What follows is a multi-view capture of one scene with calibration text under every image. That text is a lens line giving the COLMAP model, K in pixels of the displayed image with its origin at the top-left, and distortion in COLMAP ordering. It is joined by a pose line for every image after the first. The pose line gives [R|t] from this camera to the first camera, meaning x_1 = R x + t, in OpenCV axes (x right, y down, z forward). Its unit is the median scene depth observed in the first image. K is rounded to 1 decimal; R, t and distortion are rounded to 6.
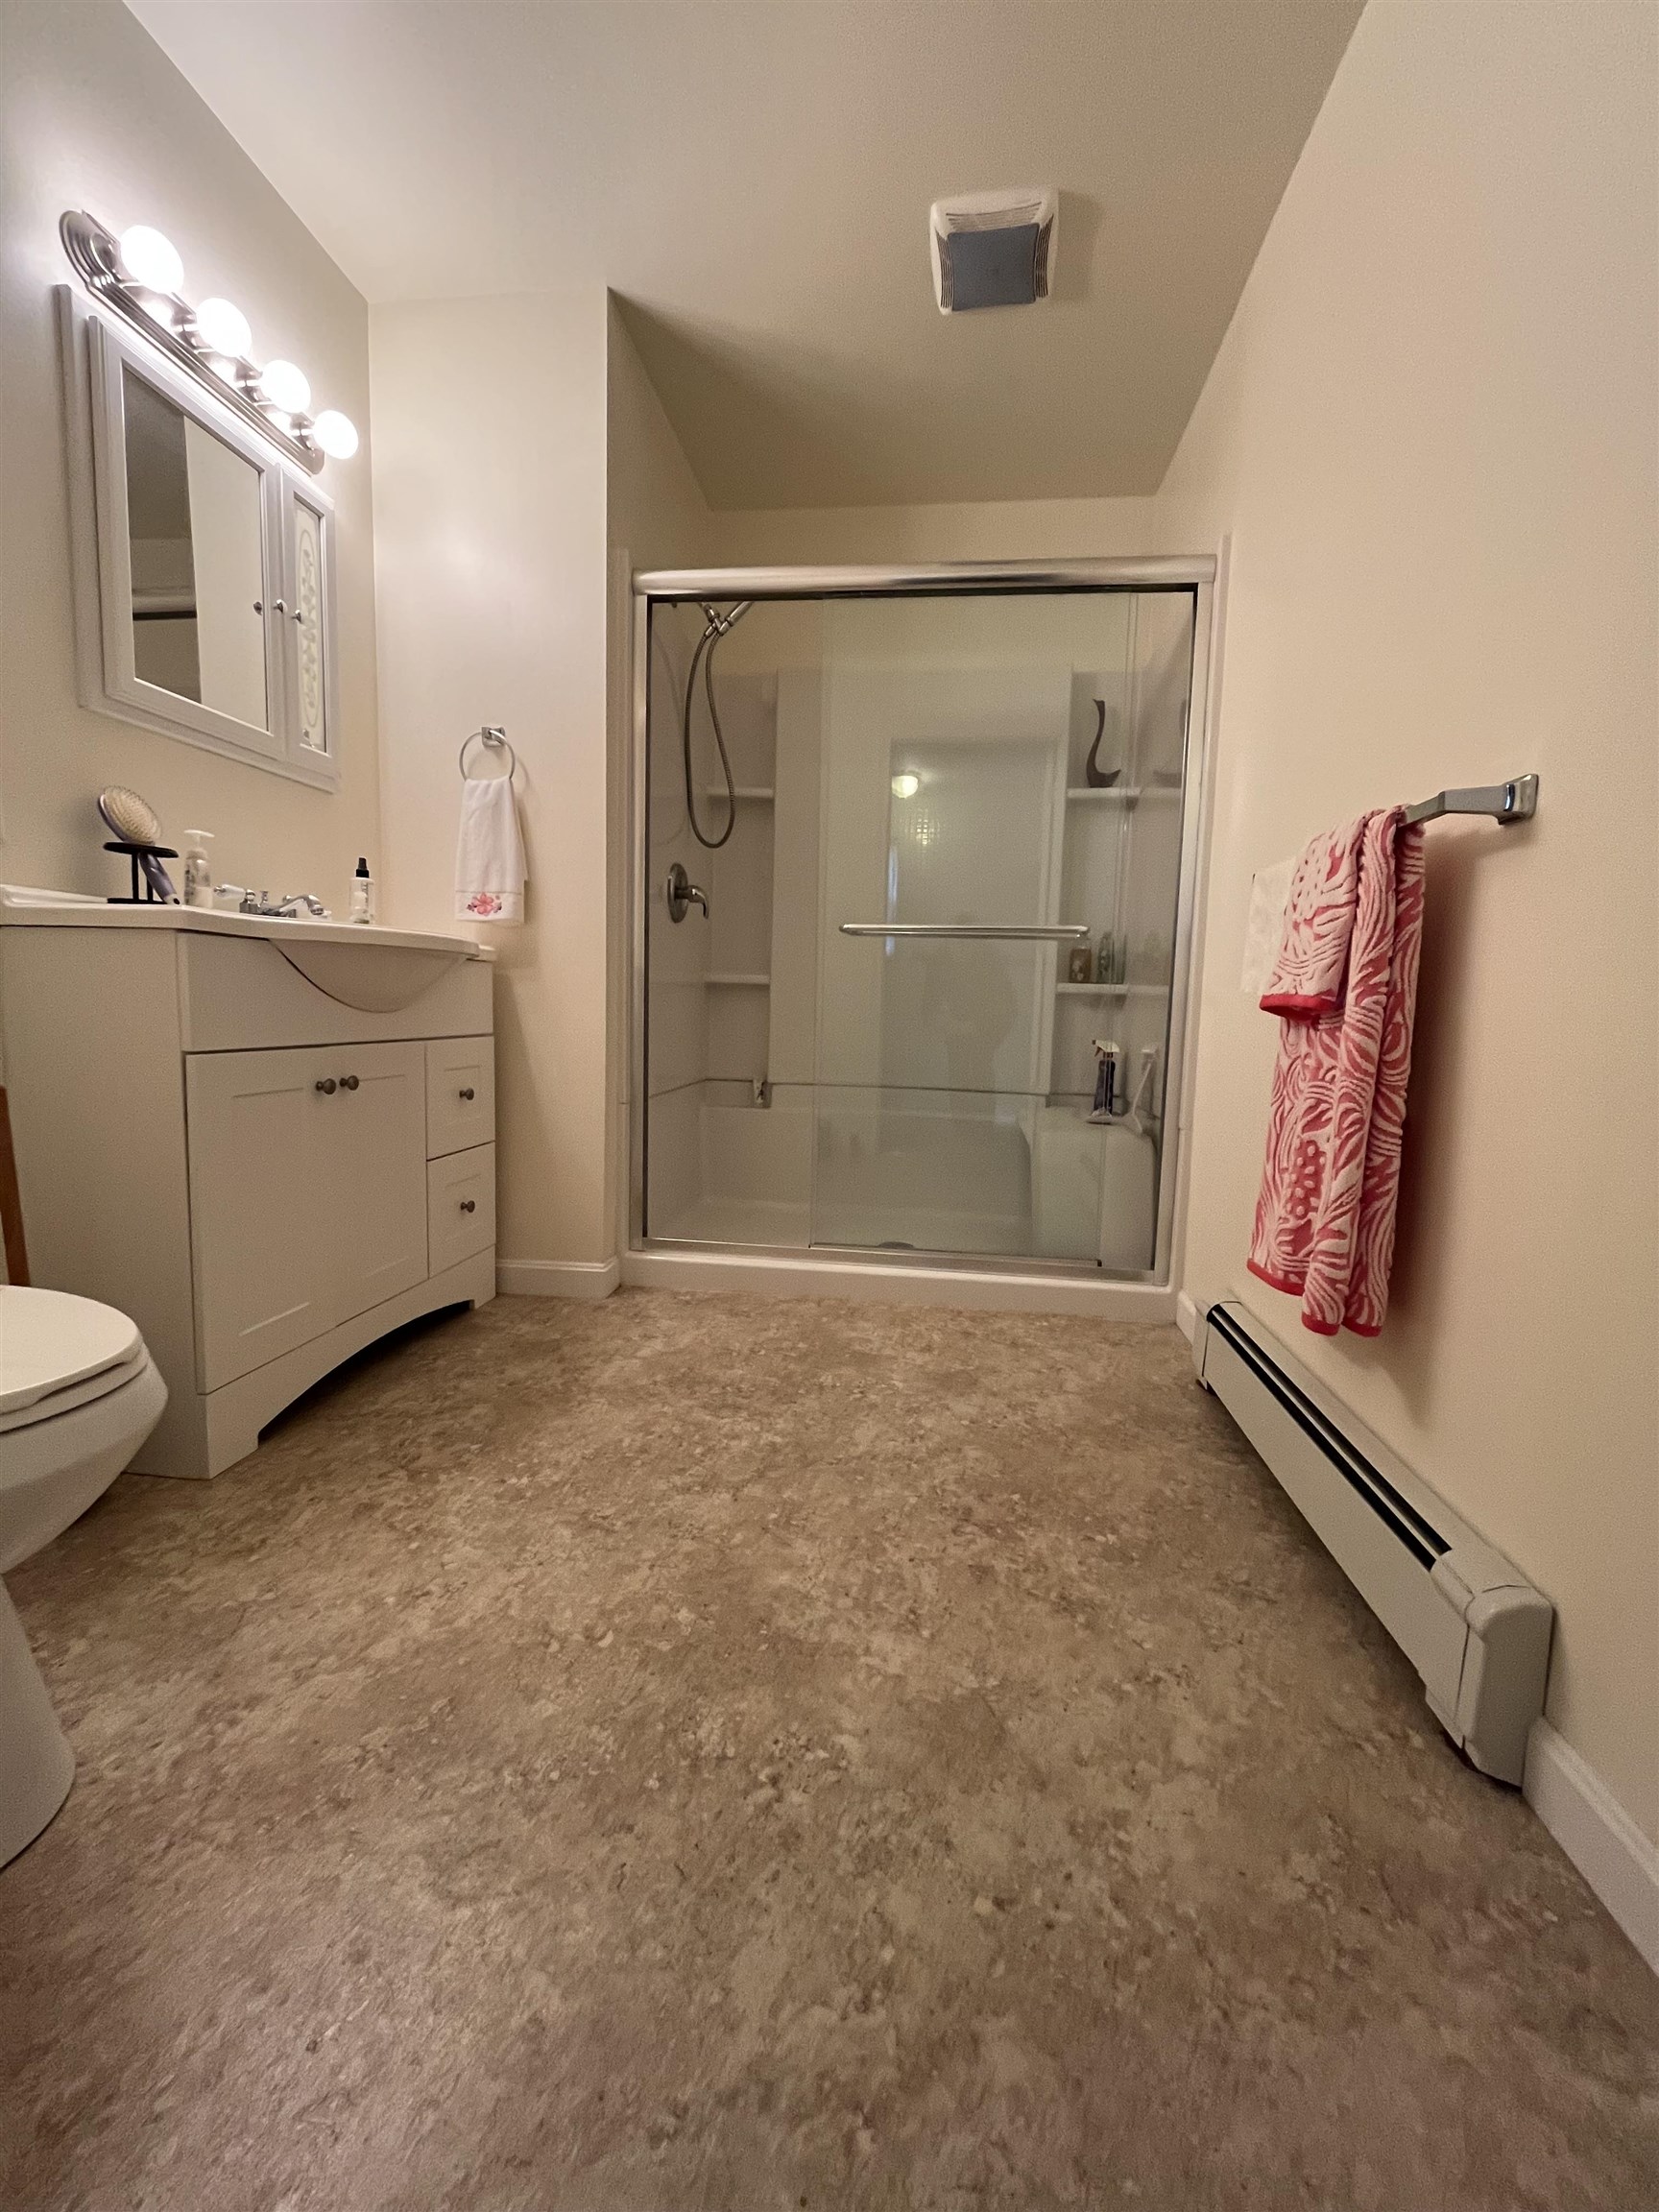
lens RADIAL K [[896.9, 0, 843.1], [0, 896.9, 1102.4], [0, 0, 1]] dist [-0.008530, -0.001544]
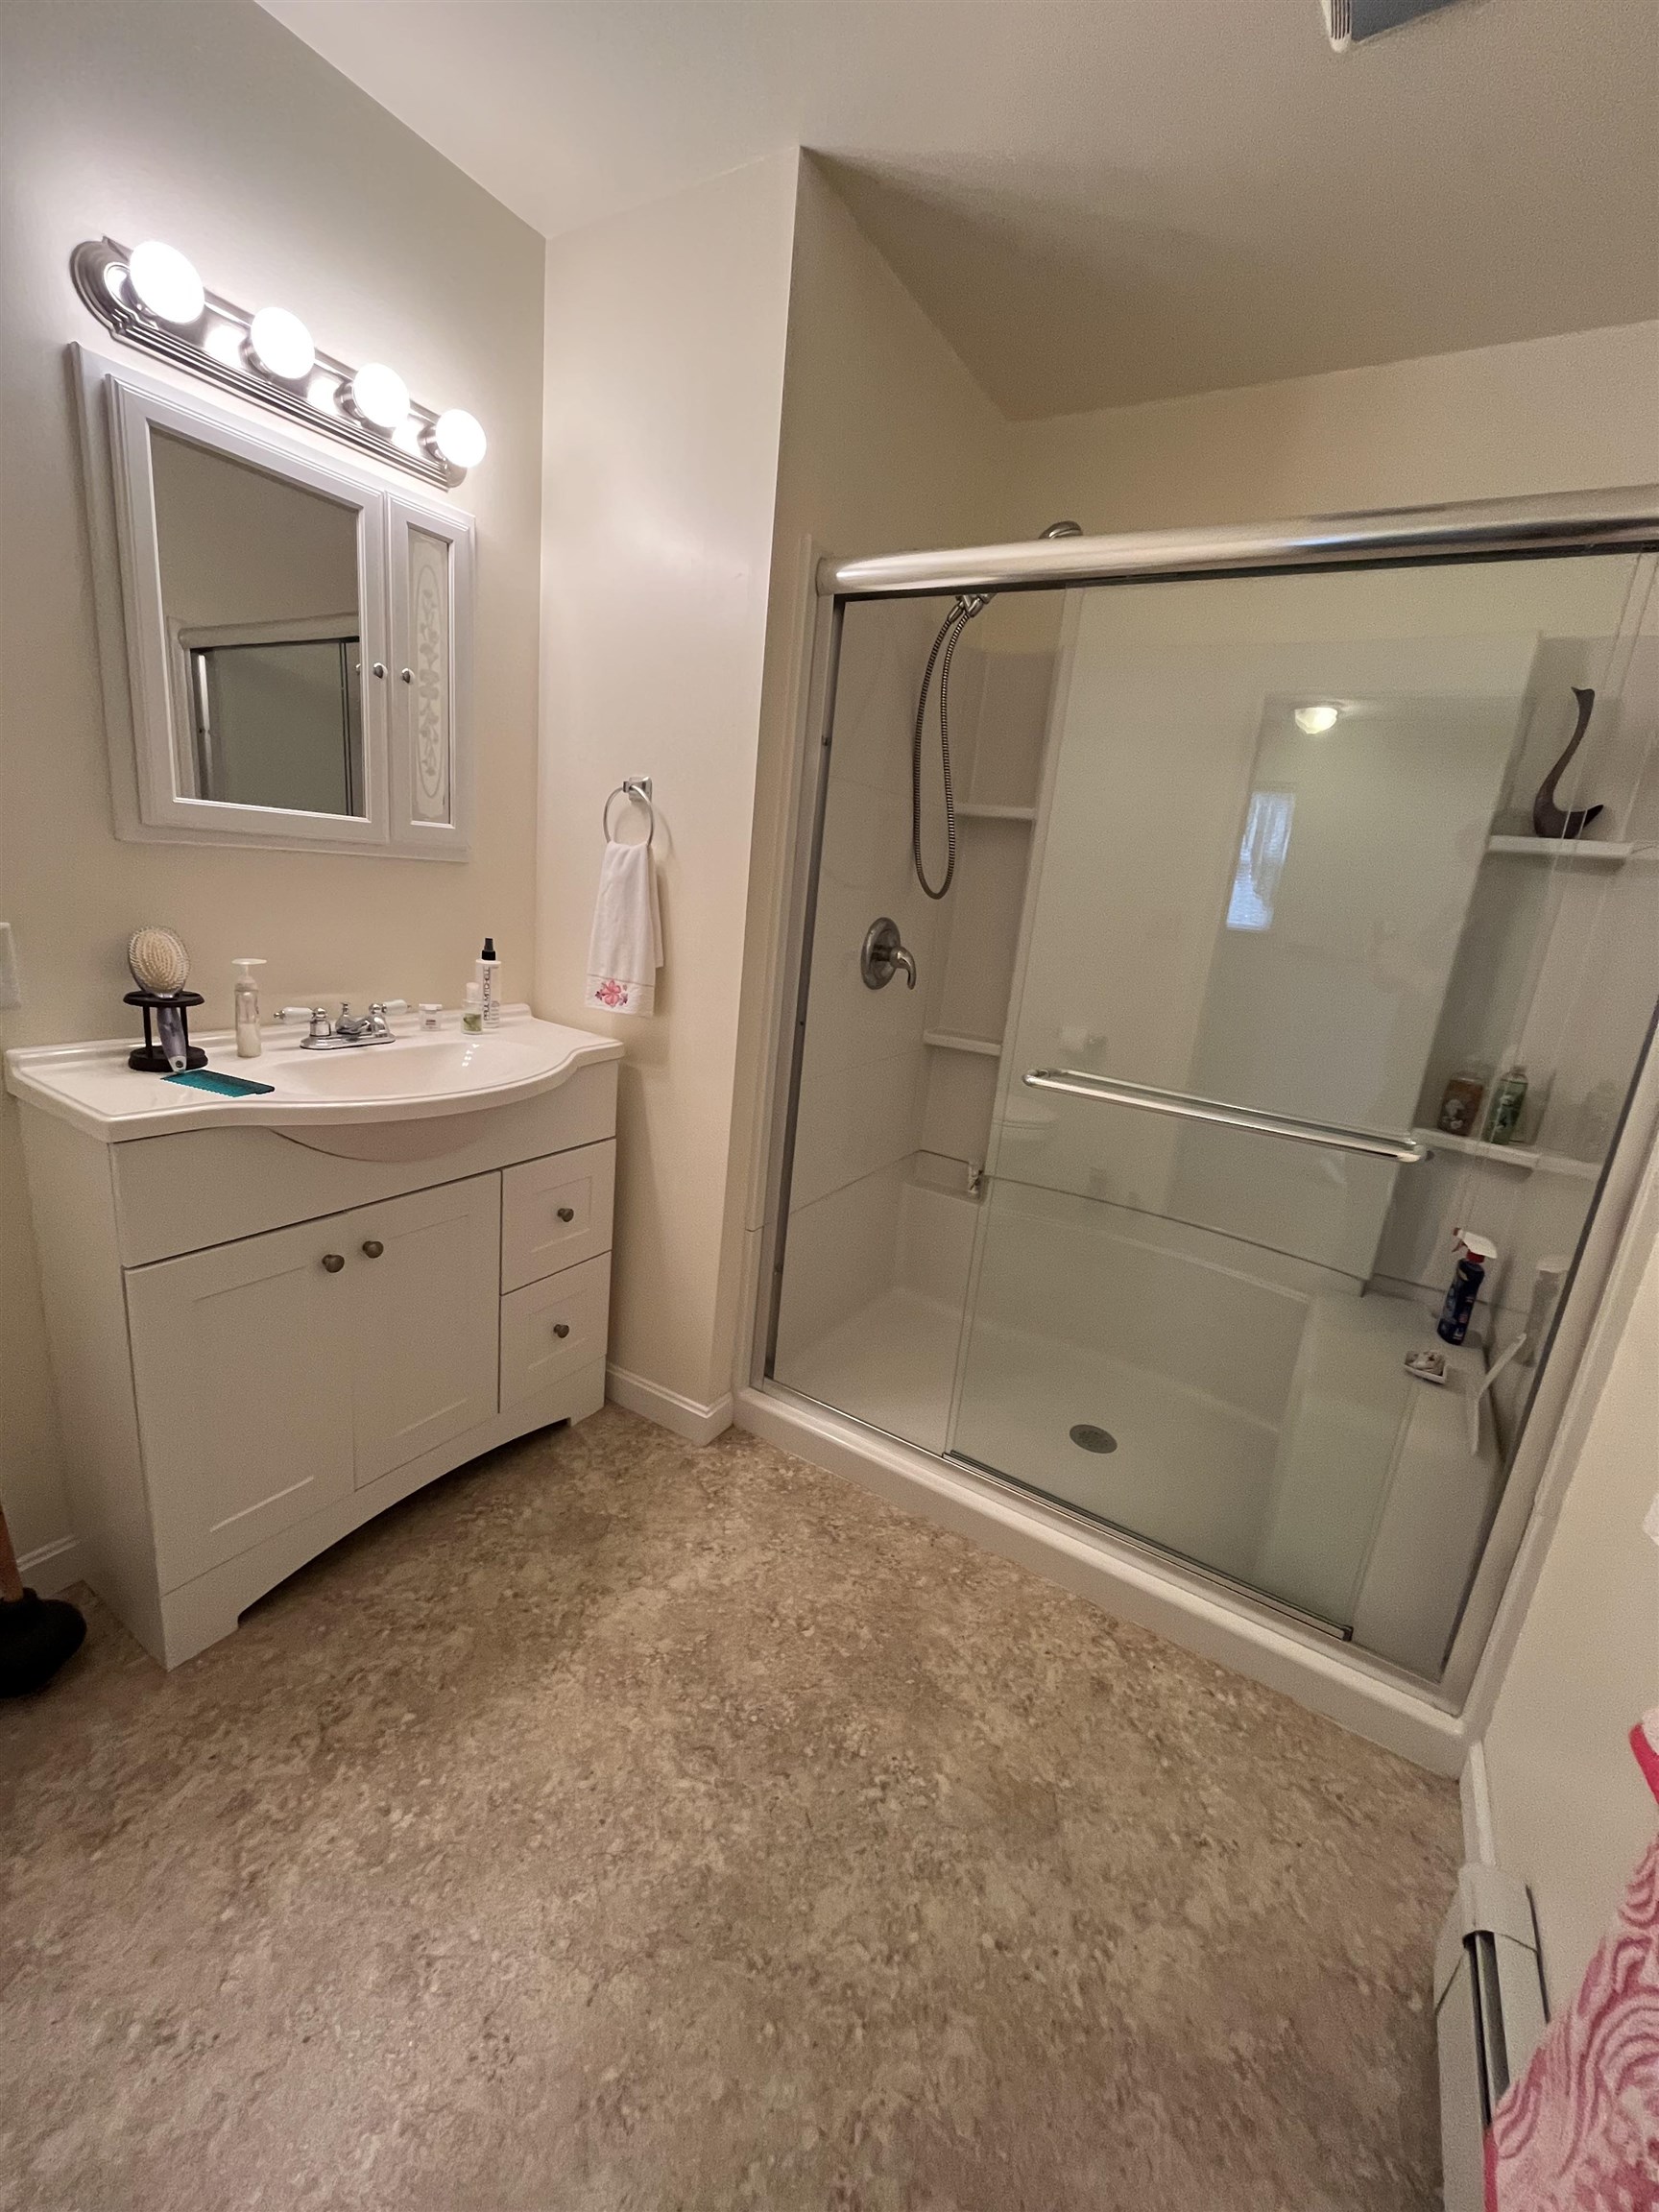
lens RADIAL K [[896.9, 0, 824.0], [0, 896.9, 1108.0], [0, 0, 1]] dist [-0.008530, -0.001544]
pose [[0.903387, 0.164680, -0.395944, 0.141980], [-0.117470, 0.983038, 0.140842, -0.259857], [0.412422, -0.080723, 0.907409, 0.297683]]
